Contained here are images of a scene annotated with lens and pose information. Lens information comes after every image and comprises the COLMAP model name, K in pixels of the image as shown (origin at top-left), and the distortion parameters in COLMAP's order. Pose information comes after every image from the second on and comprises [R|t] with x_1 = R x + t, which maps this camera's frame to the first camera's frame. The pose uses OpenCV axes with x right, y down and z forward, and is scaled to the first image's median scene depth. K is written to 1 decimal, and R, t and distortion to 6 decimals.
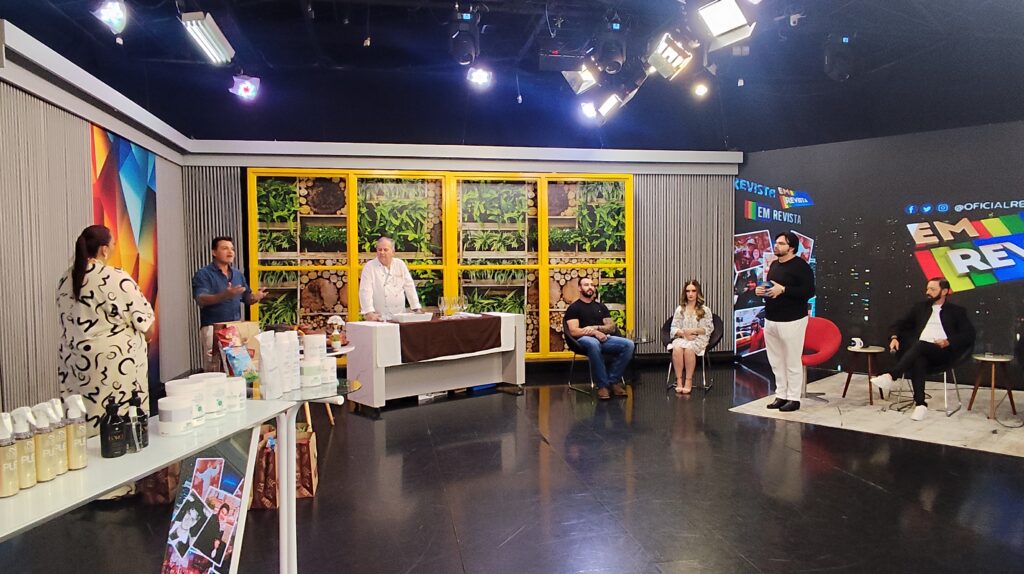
lens RADIAL K [[711.8, 0, 522.1], [0, 711.8, 294.0], [0, 0, 1]] dist [-0.000136, -0.000810]
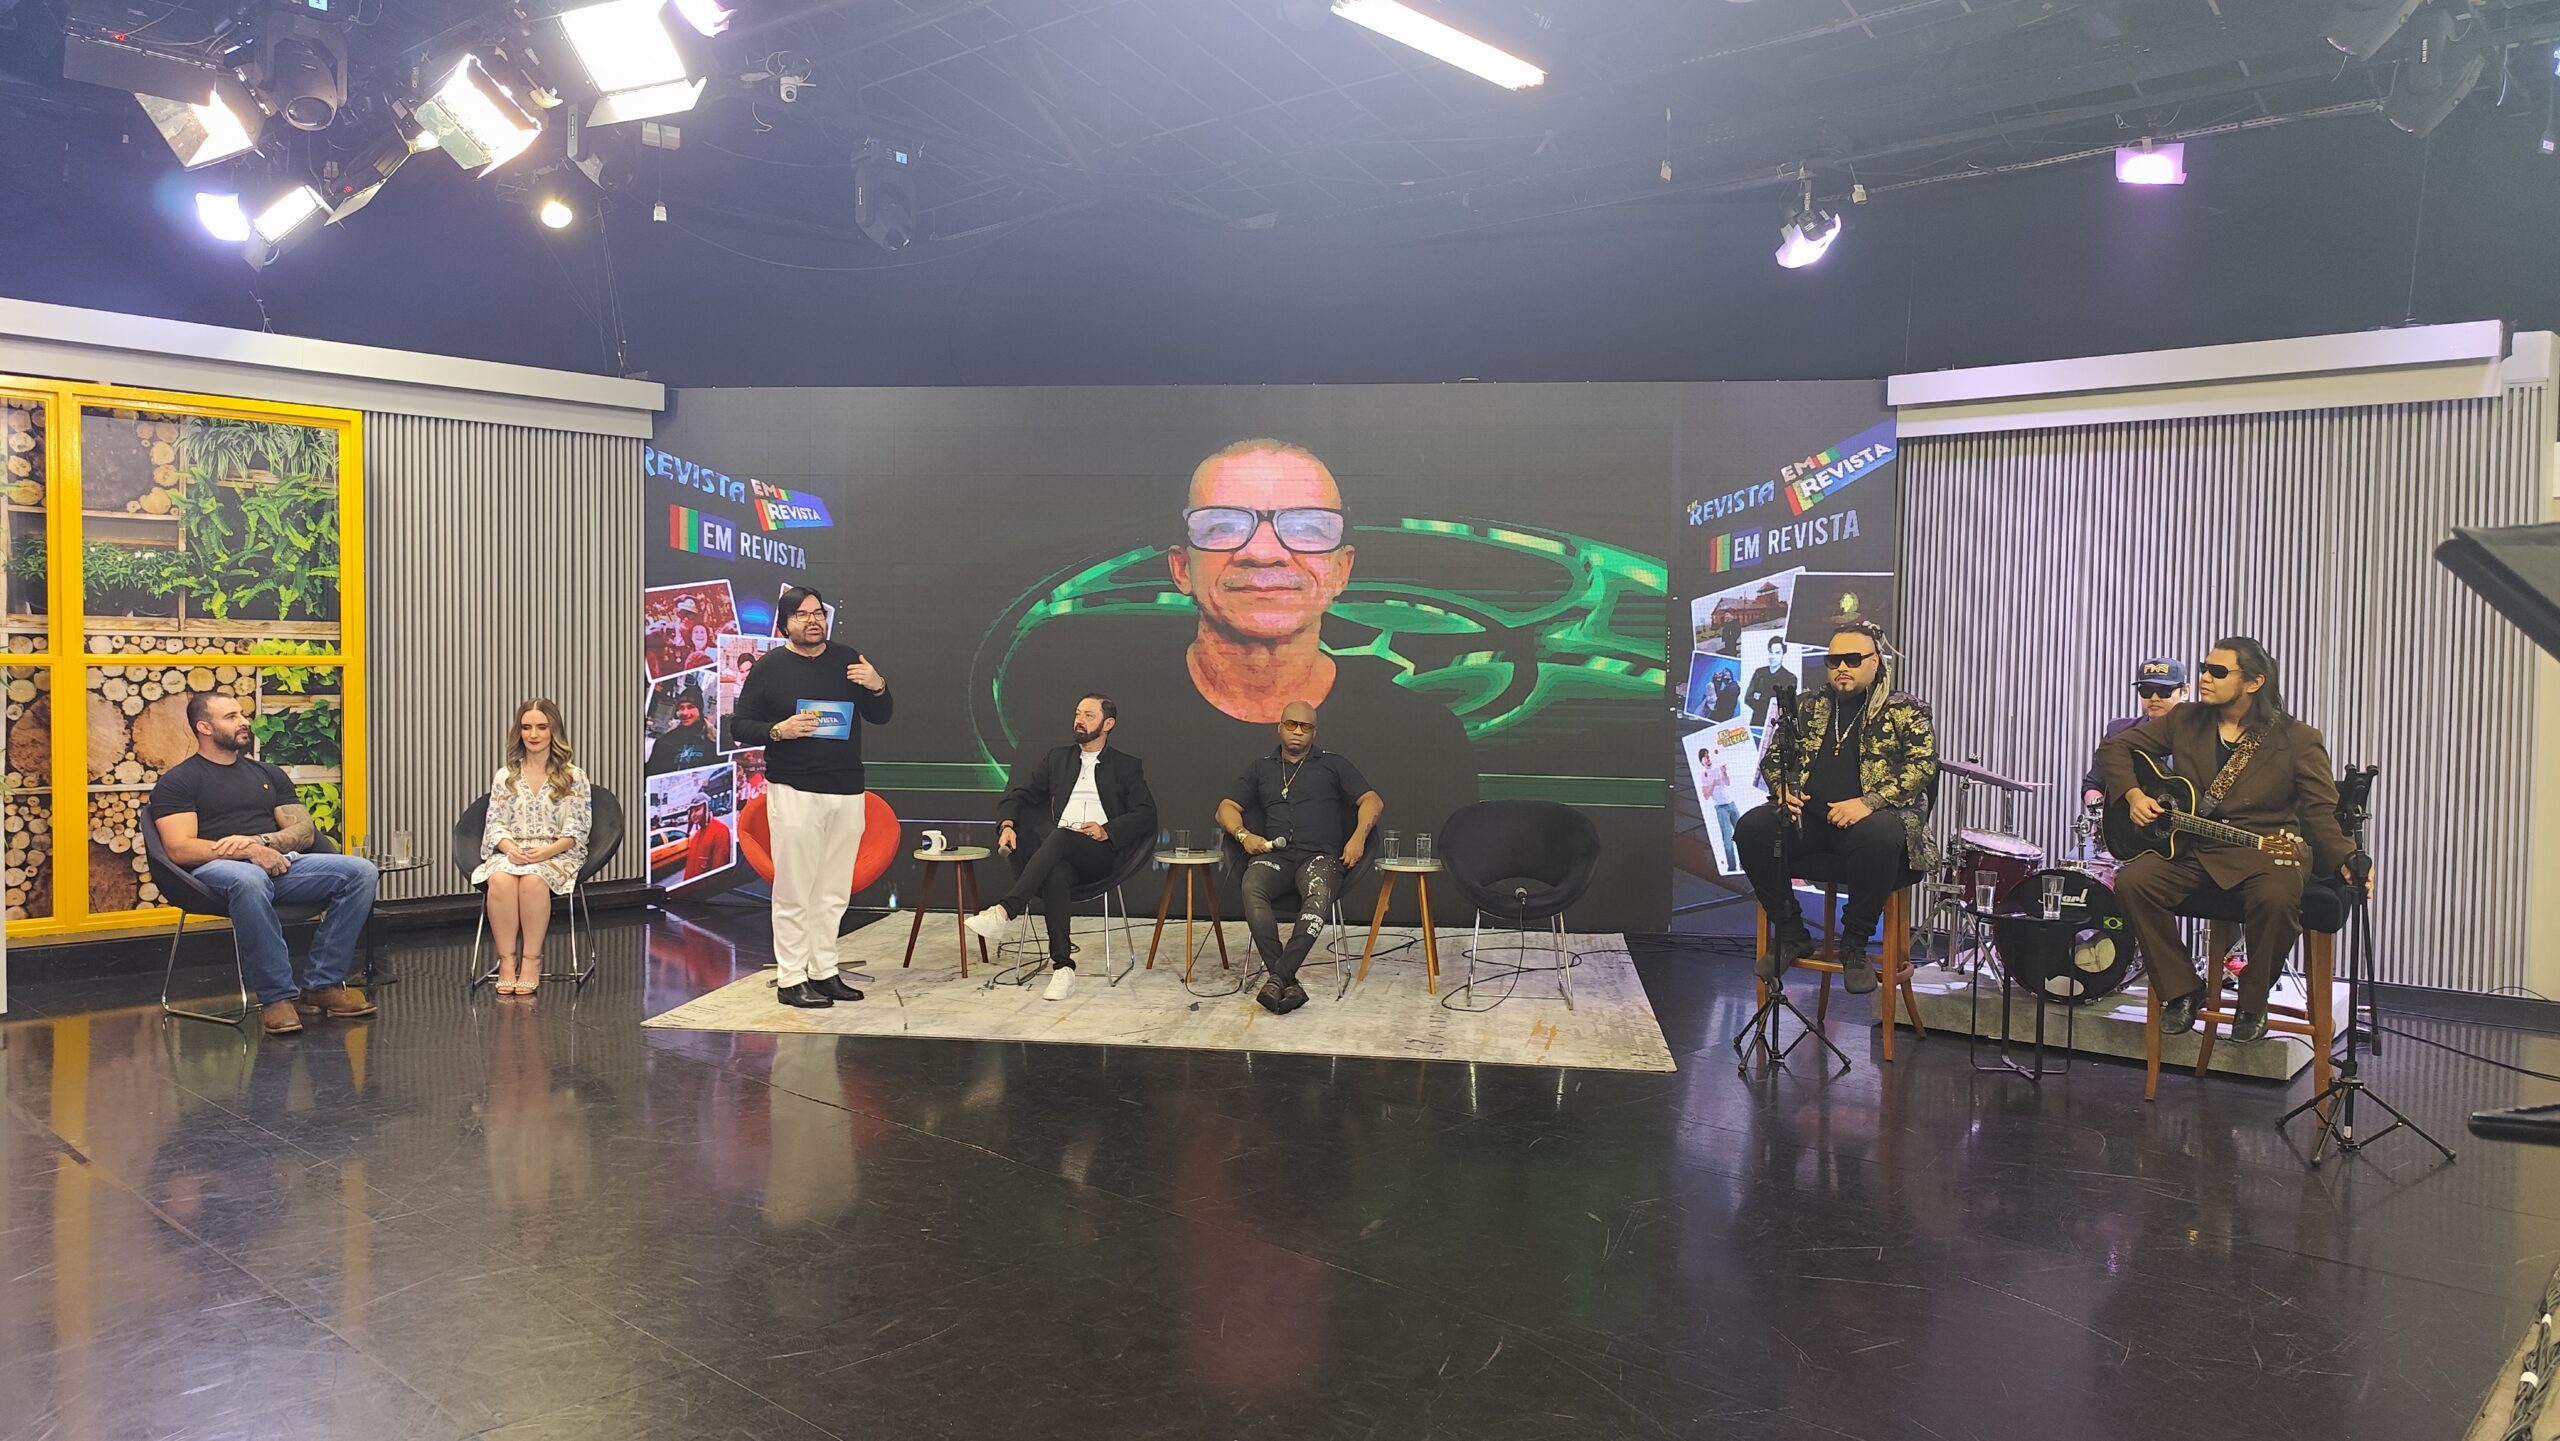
lens RADIAL K [[1769.9, 0, 1264.6], [0, 1769.9, 711.6], [0, 0, 1]] dist [0.047903, -0.043455]
pose [[0.803754, -0.001965, 0.594958, -0.021636], [0.010299, 0.999891, -0.010611, 0.000934], [-0.594872, 0.014656, 0.803687, -0.016820]]
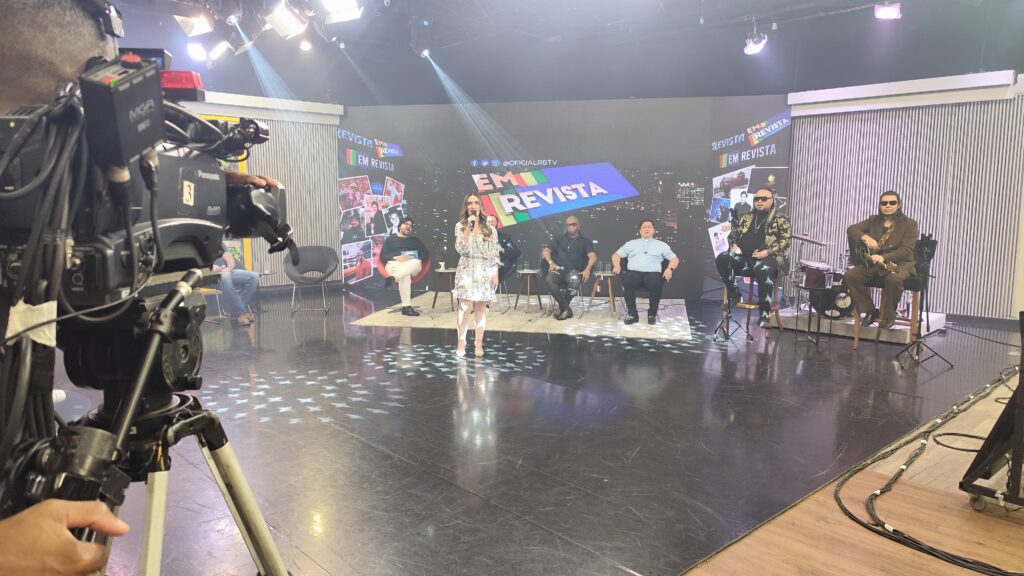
lens RADIAL K [[708.0, 0, 510.6], [0, 708.0, 290.3], [0, 0, 1]] dist [0.047903, -0.043455]
pose [[0.848131, -0.057209, 0.526689, -0.095067], [0.016691, 0.996544, 0.081367, 0.008681], [-0.529524, -0.060218, 0.846155, -0.148030]]
